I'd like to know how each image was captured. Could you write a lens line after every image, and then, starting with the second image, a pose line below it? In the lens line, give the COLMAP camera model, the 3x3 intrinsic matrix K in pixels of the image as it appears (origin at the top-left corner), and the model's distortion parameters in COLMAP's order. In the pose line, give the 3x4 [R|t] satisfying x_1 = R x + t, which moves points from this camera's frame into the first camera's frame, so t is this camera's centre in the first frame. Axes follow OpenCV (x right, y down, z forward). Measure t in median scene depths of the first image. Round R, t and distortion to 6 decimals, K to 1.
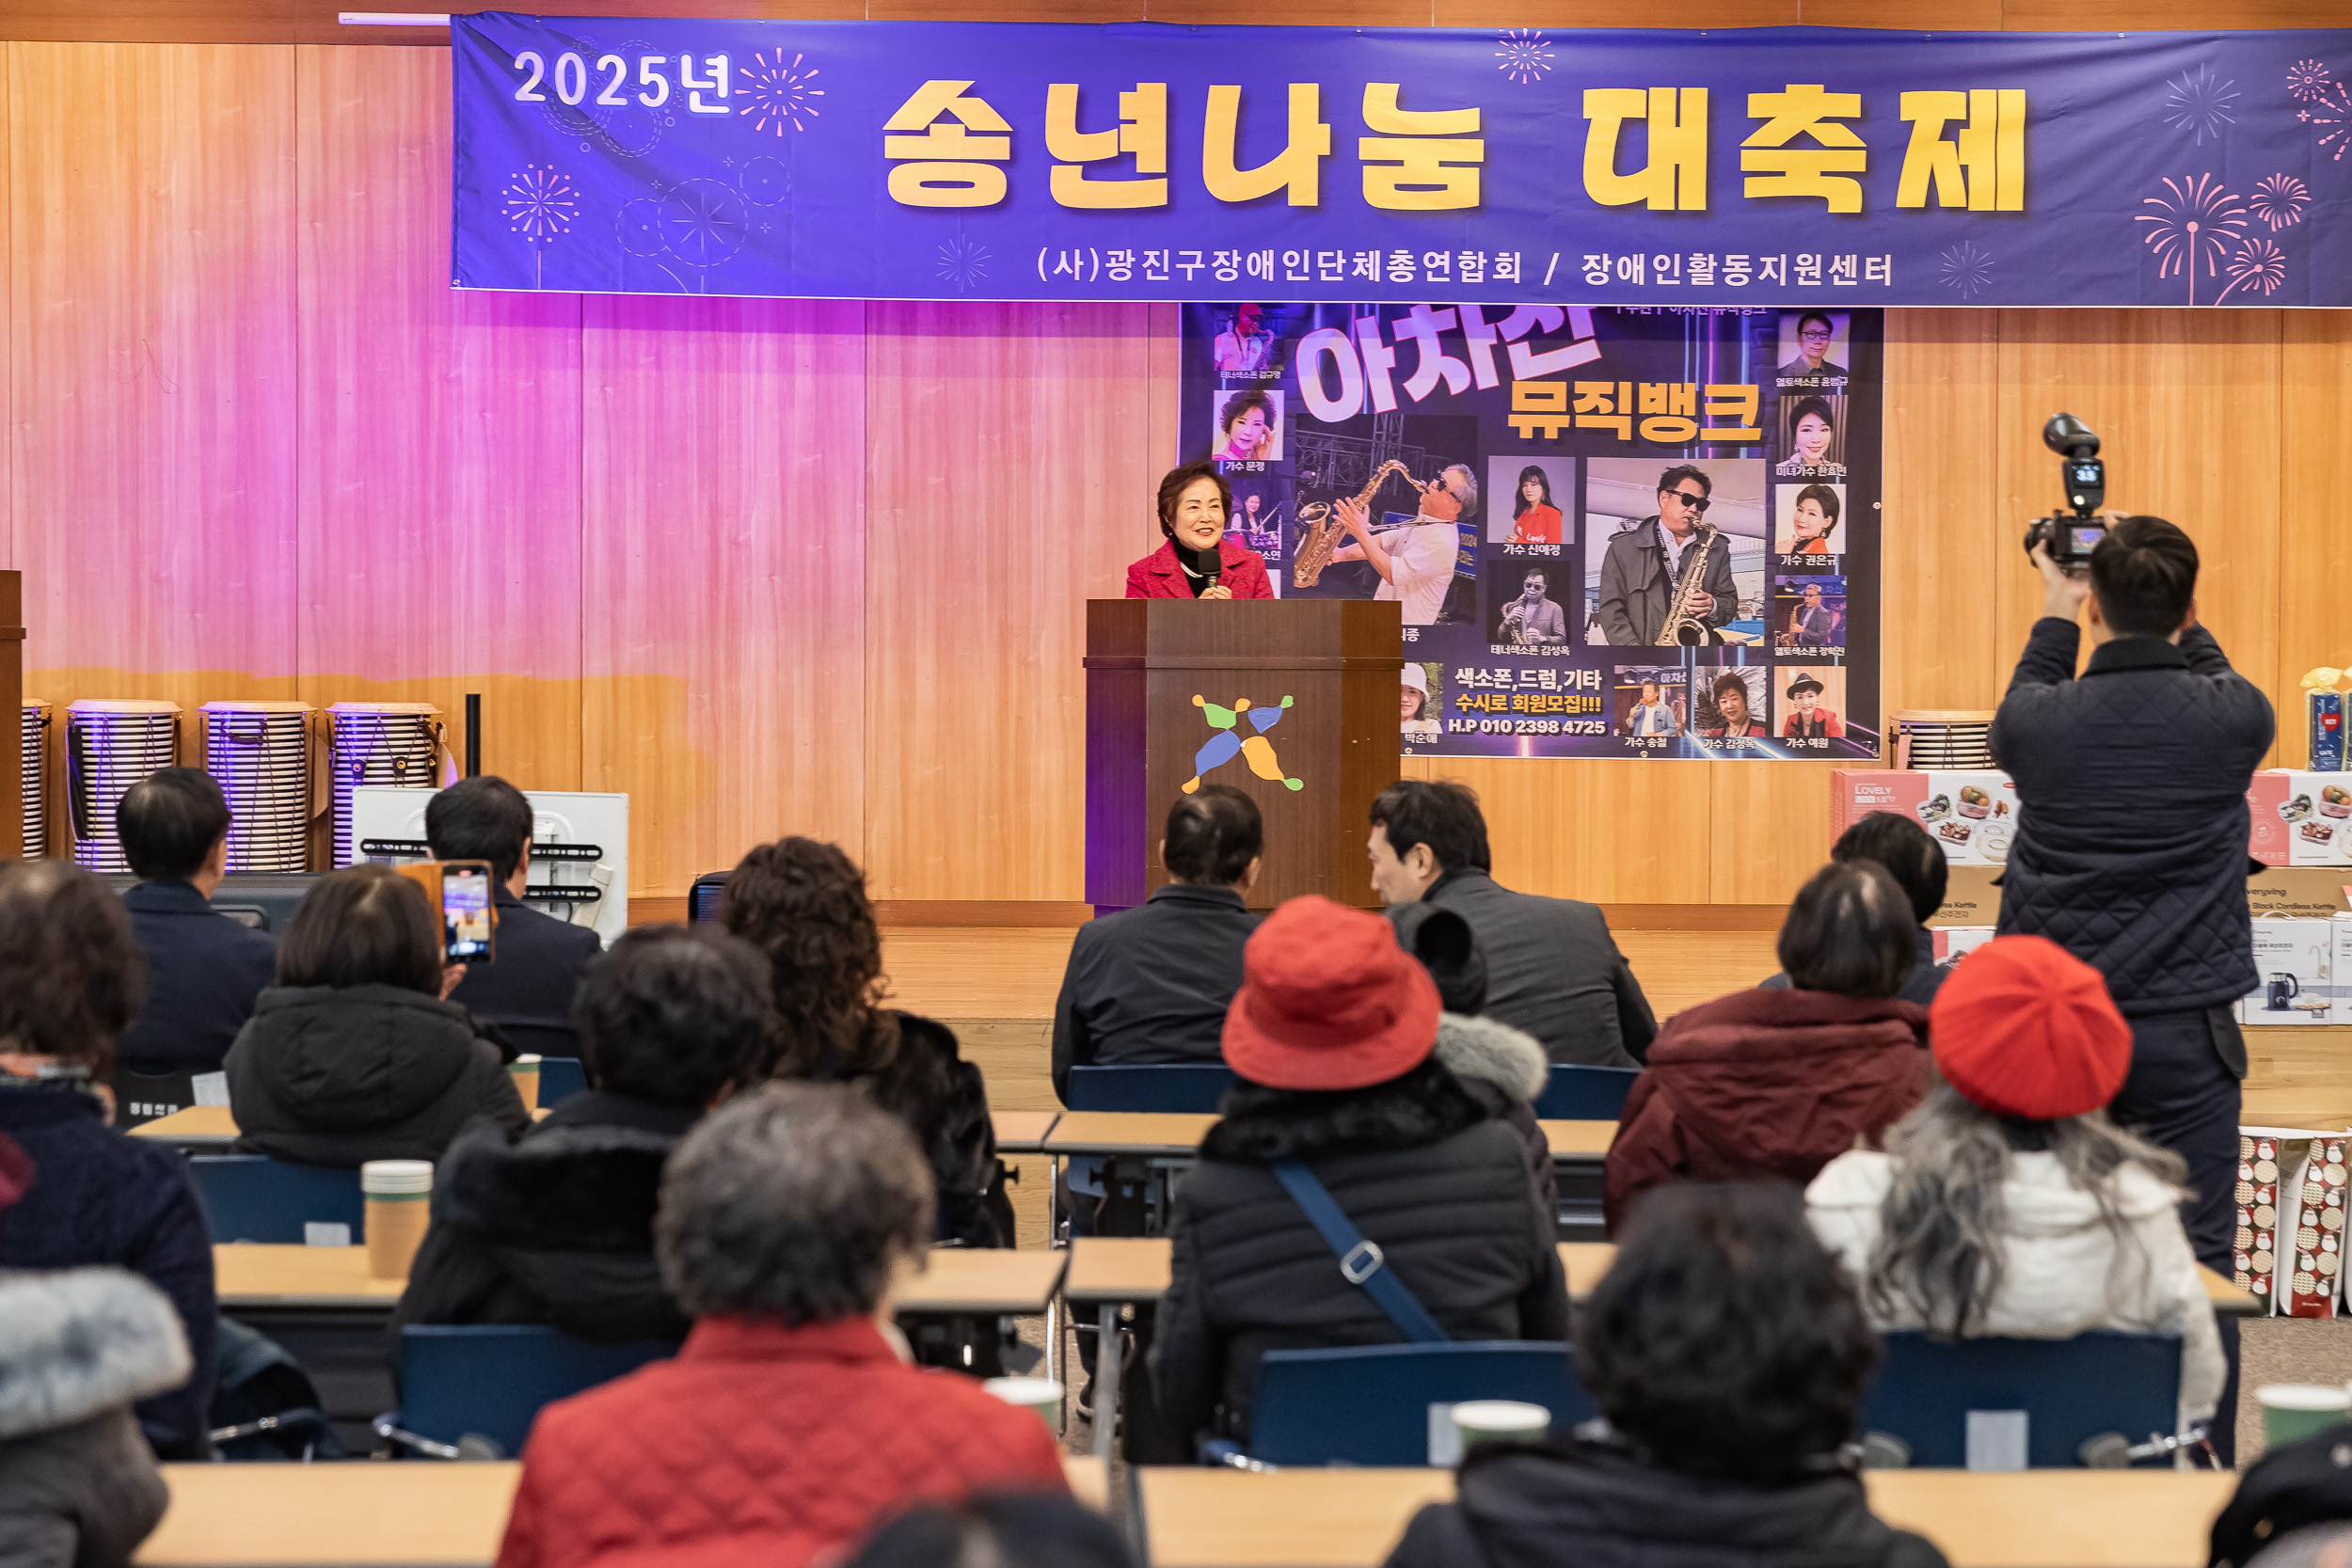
lens RADIAL K [[4411.2, 0, 1131.5], [0, 4411.2, 814.5], [0, 0, 1]] dist [-0.027385, 0.193063]
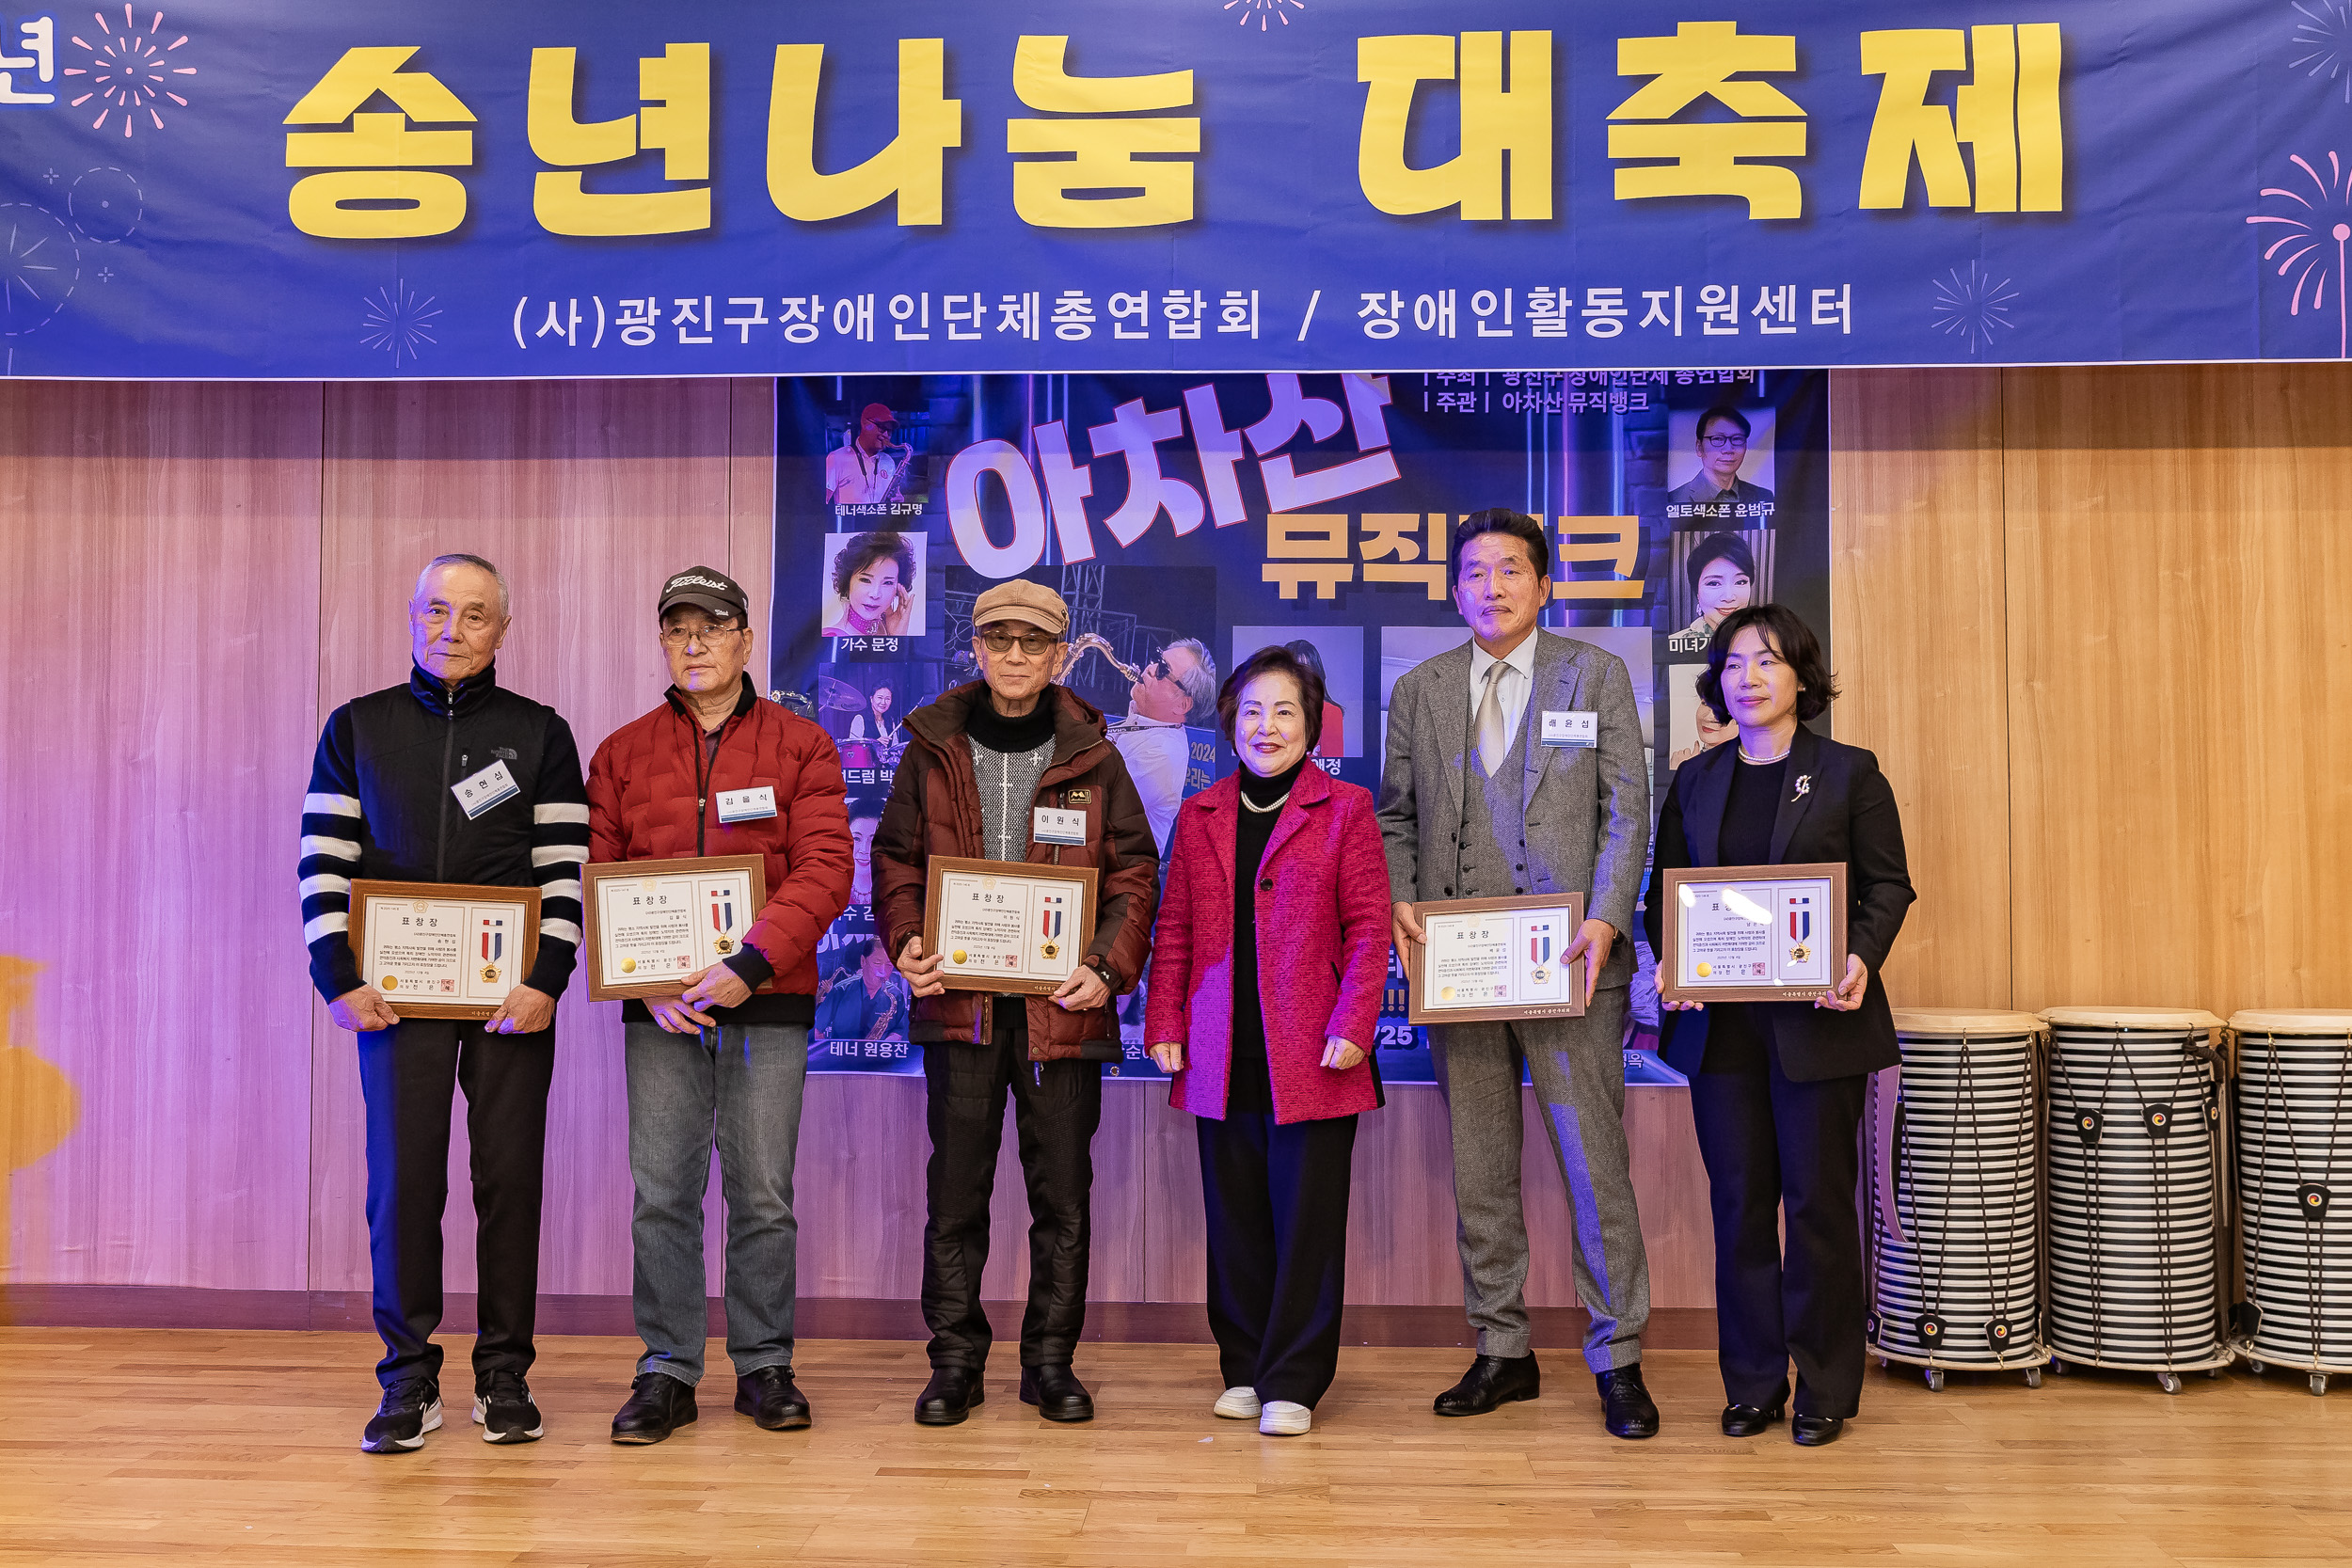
lens RADIAL K [[2288.0, 0, 1169.0], [0, 2288.0, 810.1], [0, 0, 1]] dist [-0.044894, 0.073941]
pose [[0.998846, -0.004616, -0.047810, 0.087871], [0.000711, 0.996682, -0.081385, -0.025541], [0.048027, 0.081258, 0.995535, 0.658660]]
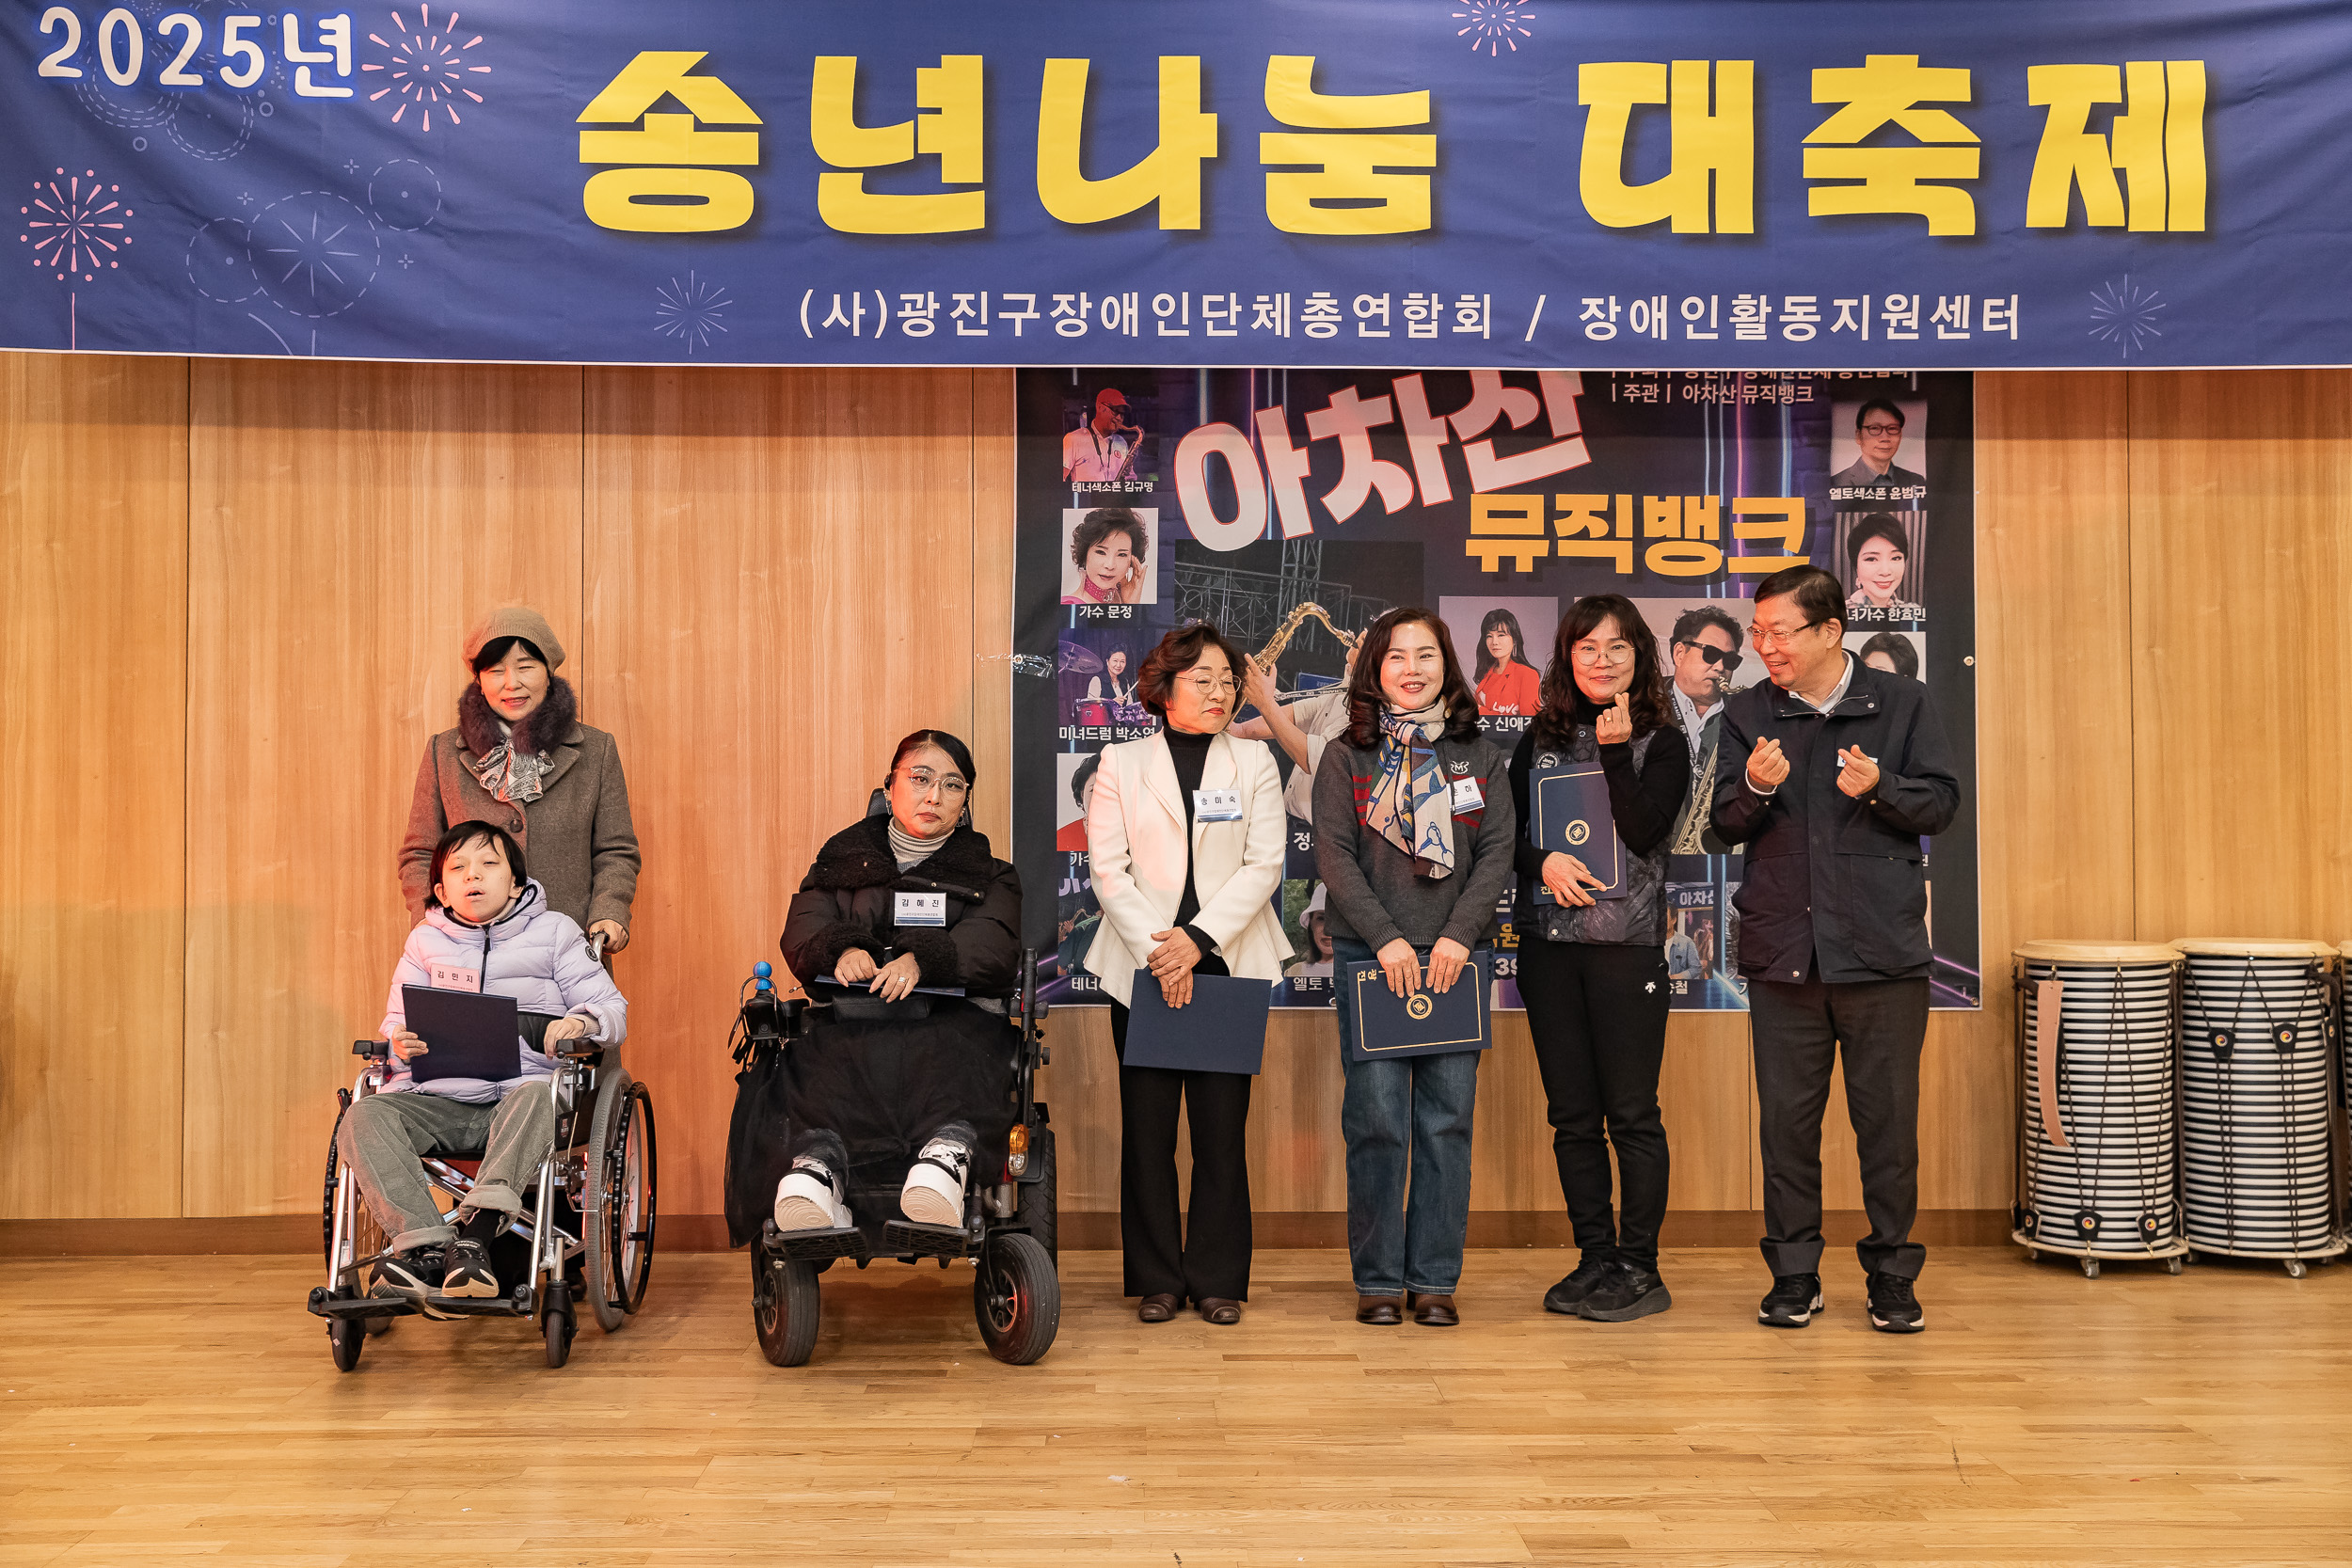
lens RADIAL K [[2320.2, 0, 1176.0], [0, 2320.2, 784.0], [0, 0, 1]] dist [-0.006232, 0.059386]
pose [[0.999735, -0.006185, 0.022156, 0.028711], [0.007608, 0.997873, -0.064750, -0.025697], [-0.021708, 0.064901, 0.997656, 0.619865]]
